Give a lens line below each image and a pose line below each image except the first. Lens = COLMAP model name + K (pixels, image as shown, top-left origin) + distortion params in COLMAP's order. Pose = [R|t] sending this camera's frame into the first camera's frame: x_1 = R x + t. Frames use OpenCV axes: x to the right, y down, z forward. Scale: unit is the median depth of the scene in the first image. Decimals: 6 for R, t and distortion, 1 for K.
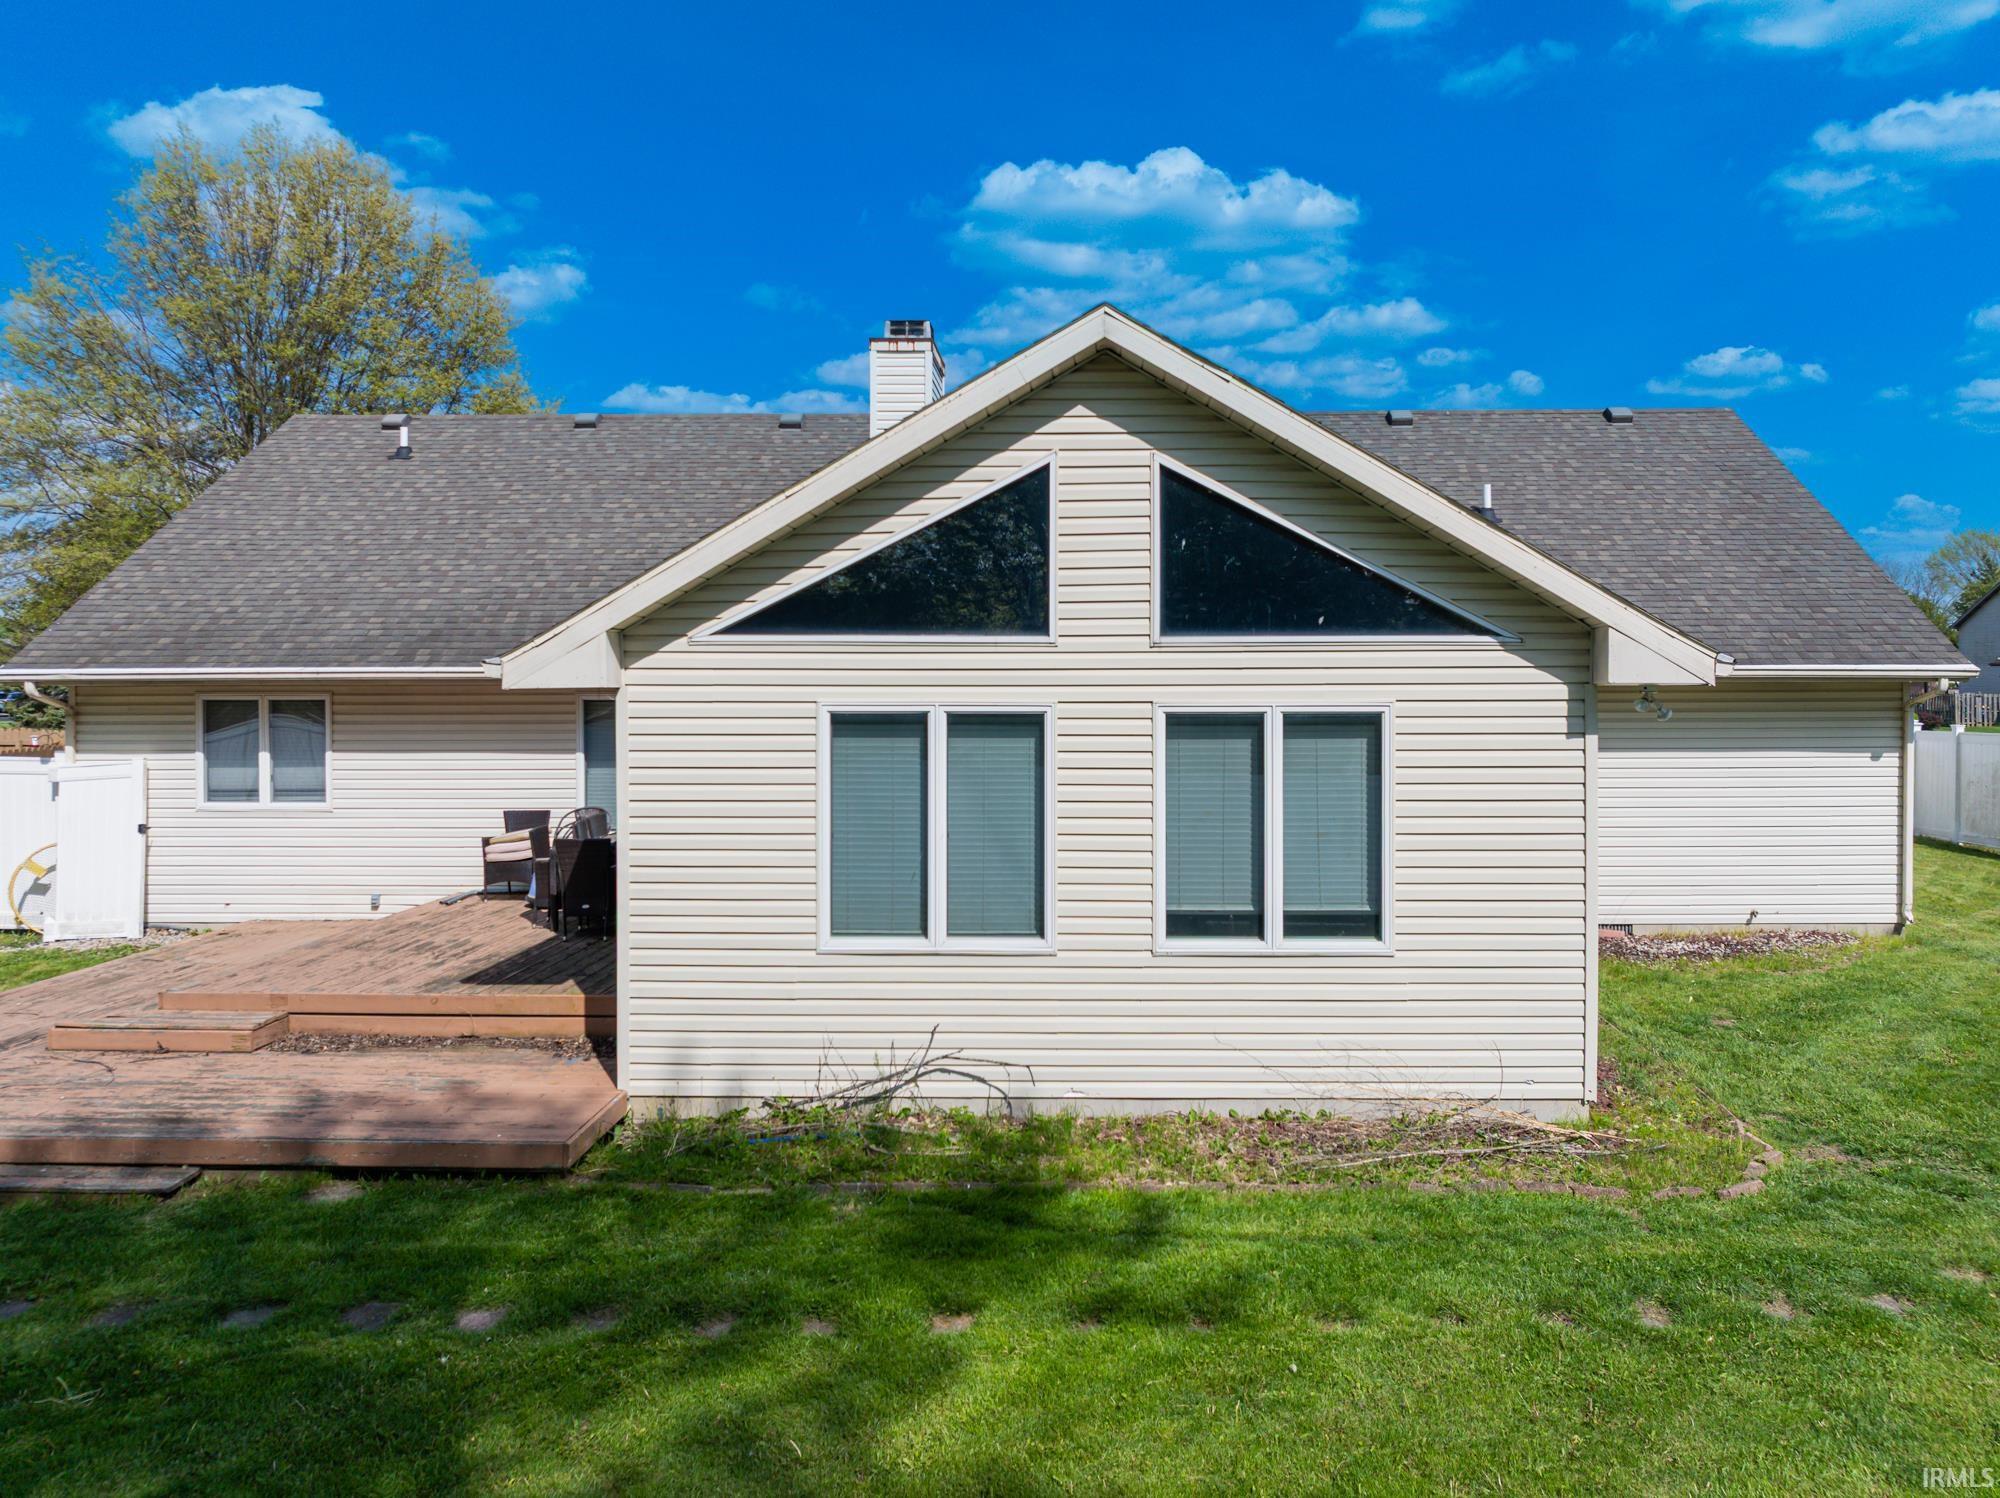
lens RADIAL K [[1447.6, 0, 1004.5], [0, 1447.6, 675.9], [0, 0, 1]] dist [-0.023832, 0.000321]
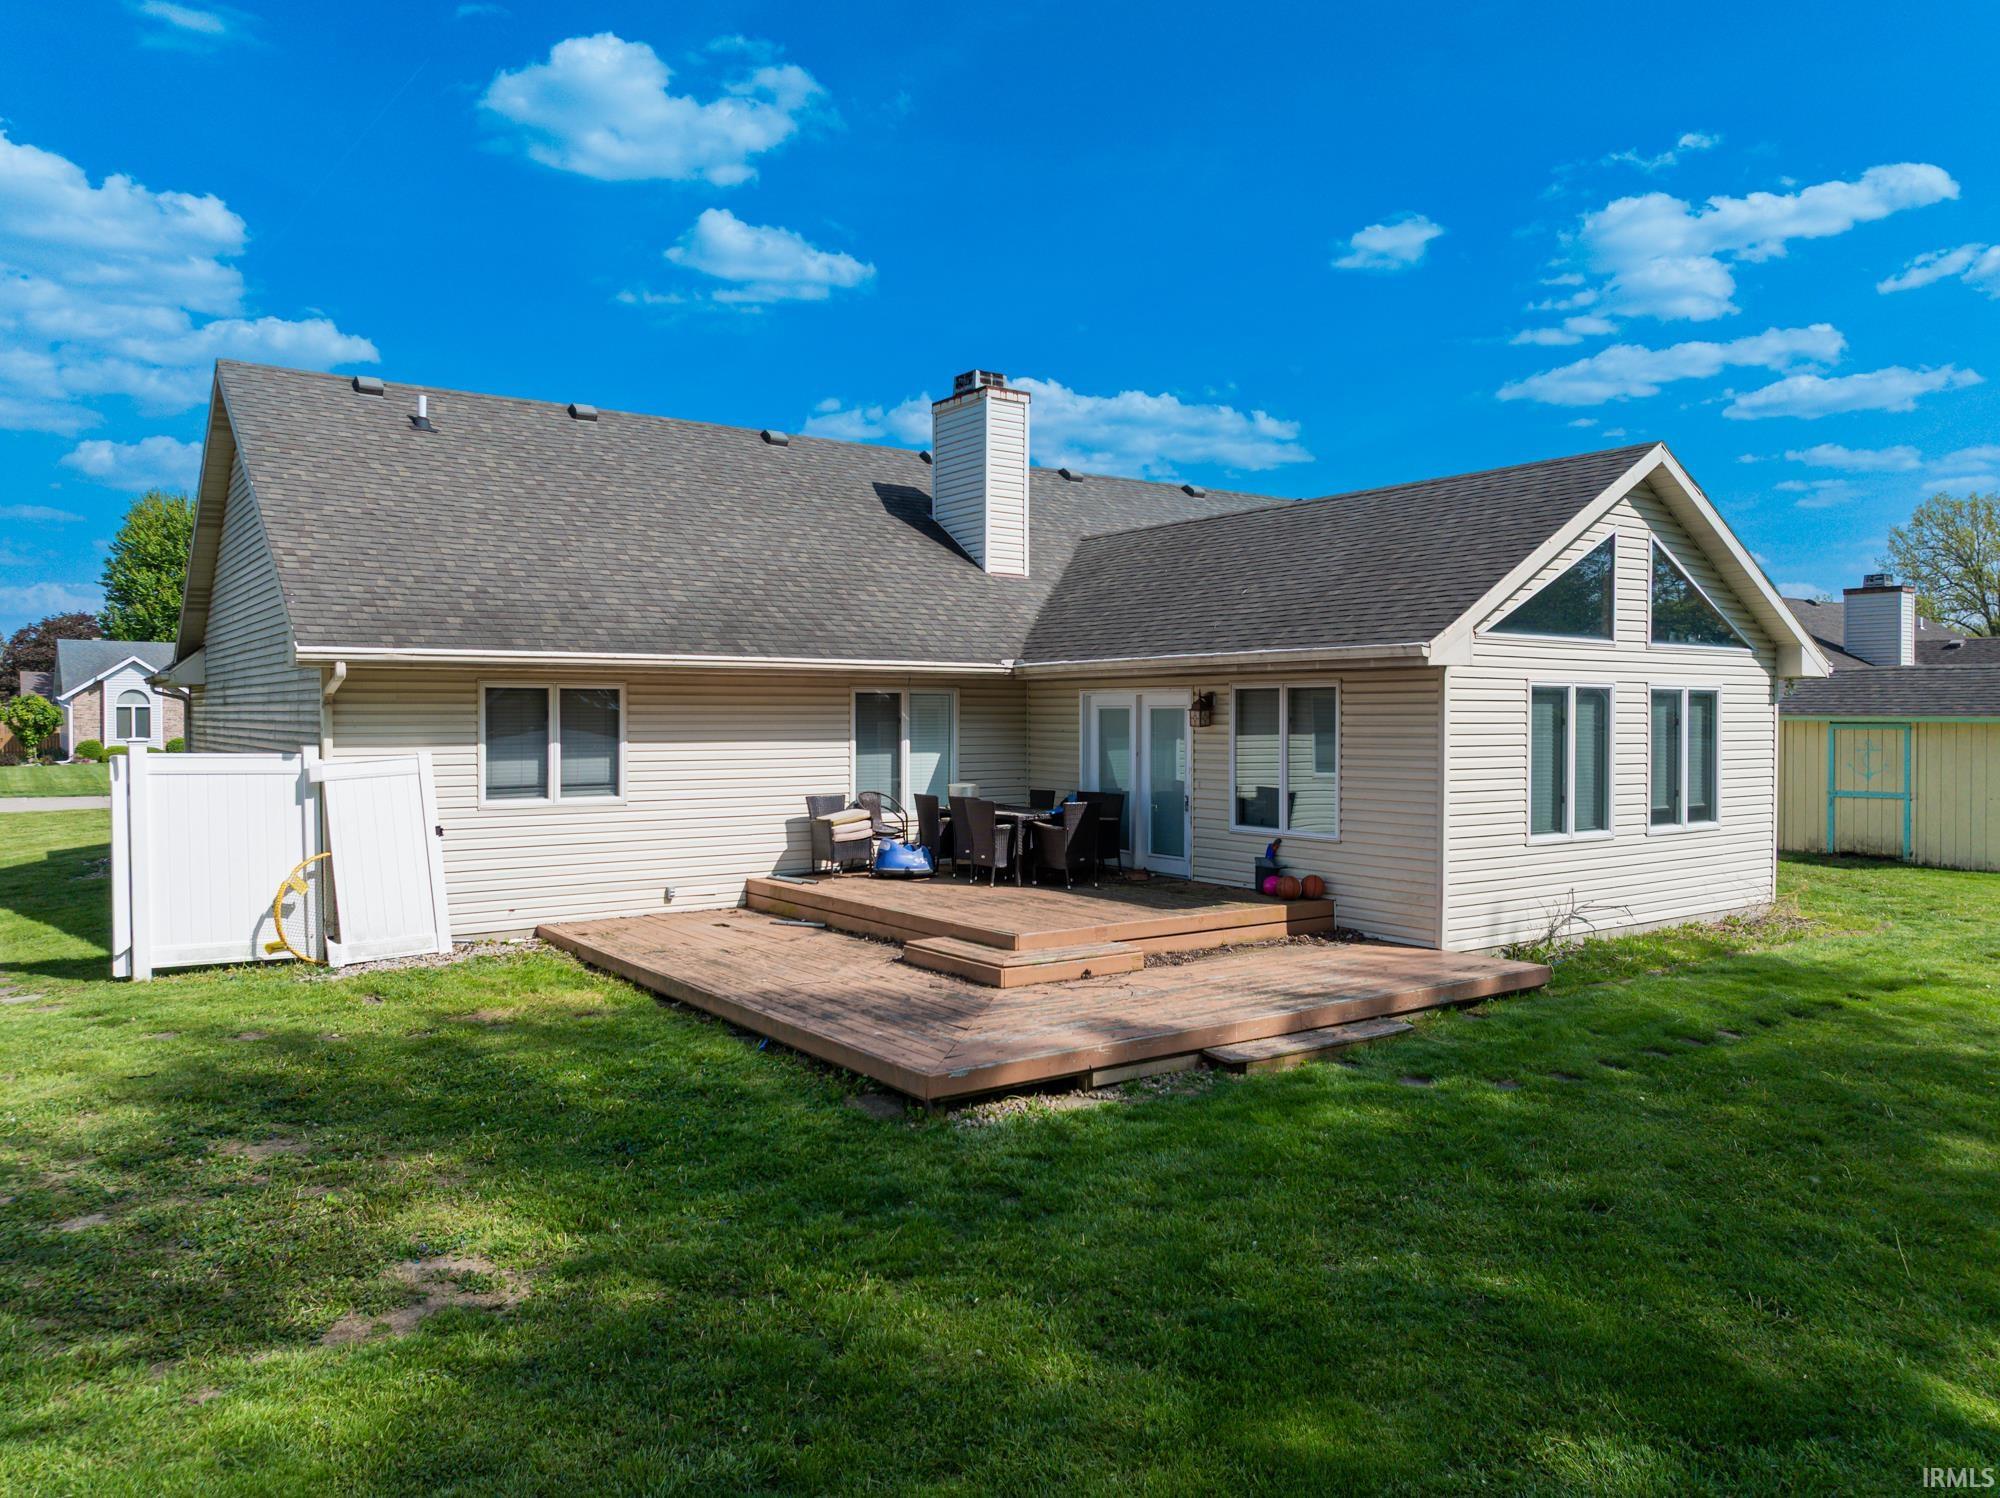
lens RADIAL K [[1410.8, 0, 998.4], [0, 1410.8, 737.5], [0, 0, 1]] dist [-0.020541, 0.010076]
pose [[0.802208, -0.008077, 0.596990, -1.445411], [-0.003749, 0.999821, 0.018565, 0.053183], [-0.597033, -0.017131, 0.802034, 0.155589]]
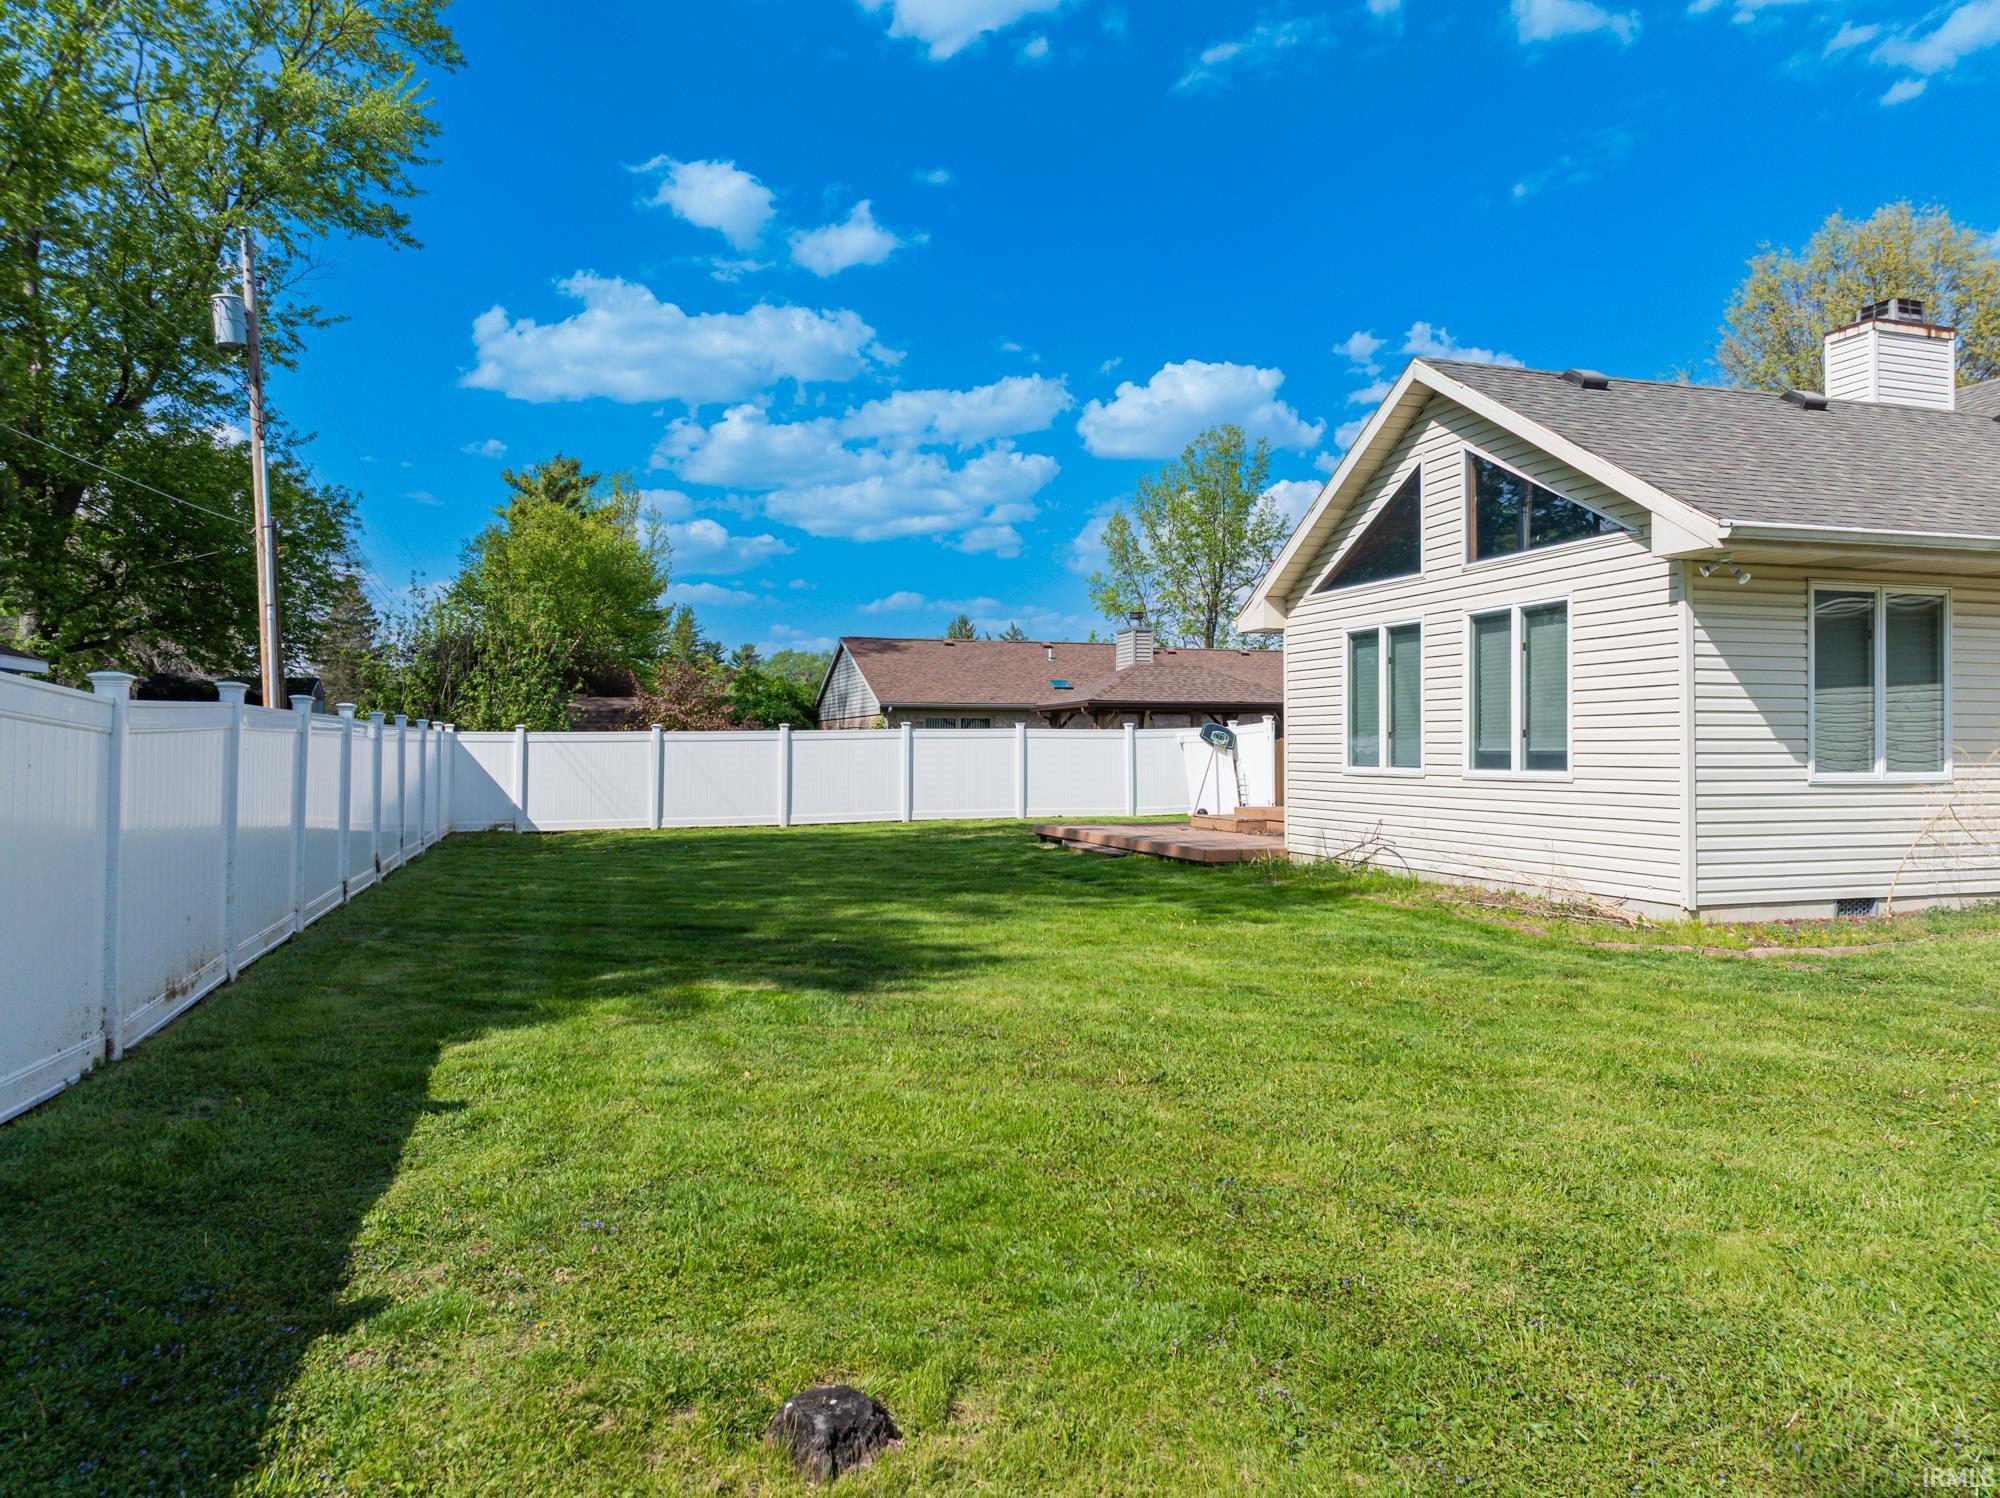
lens RADIAL K [[1410.8, 0, 998.4], [0, 1410.8, 737.5], [0, 0, 1]] dist [-0.020541, 0.010076]
pose [[0.297930, -0.008350, -0.954551, 1.337713], [-0.002563, 0.999951, -0.009547, 0.164585], [0.954584, 0.005291, 0.297894, 0.114462]]
